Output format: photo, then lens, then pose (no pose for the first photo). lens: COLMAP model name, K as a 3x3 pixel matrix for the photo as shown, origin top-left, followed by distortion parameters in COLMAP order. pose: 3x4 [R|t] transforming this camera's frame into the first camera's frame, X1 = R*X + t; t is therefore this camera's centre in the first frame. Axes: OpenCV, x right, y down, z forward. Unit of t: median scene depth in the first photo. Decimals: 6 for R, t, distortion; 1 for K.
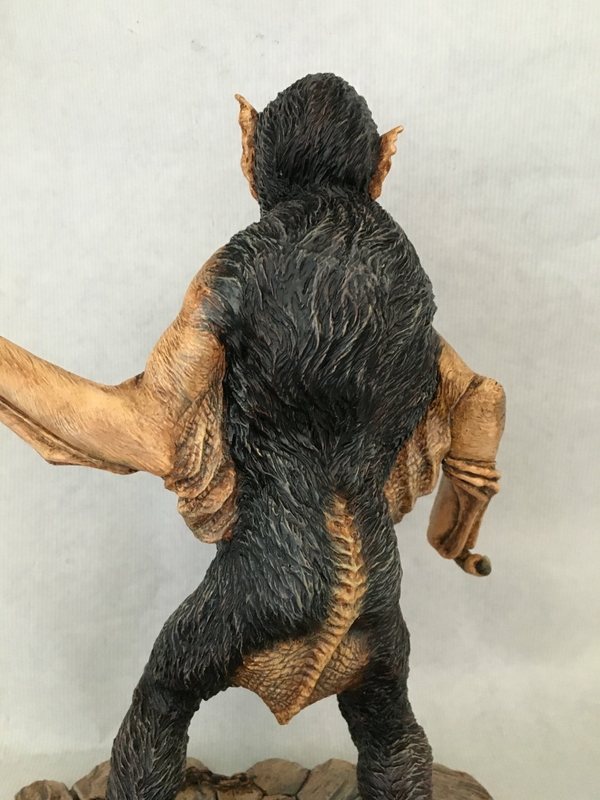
lens RADIAL K [[689.0, 0, 300.0], [0, 689.0, 400.0], [0, 0, 1]] dist [0.081772, -0.129687]
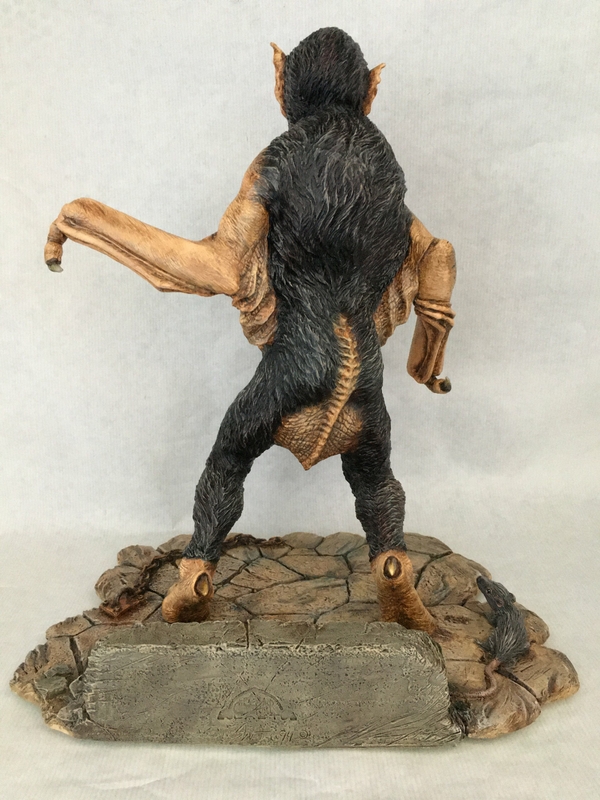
lens RADIAL K [[689.0, 0, 300.0], [0, 689.0, 400.0], [0, 0, 1]] dist [0.081772, -0.129687]
pose [[0.999865, -0.009703, -0.013280, -0.019272], [0.010848, 0.995969, 0.089037, 0.187314], [0.012363, -0.089169, 0.995940, -0.549442]]
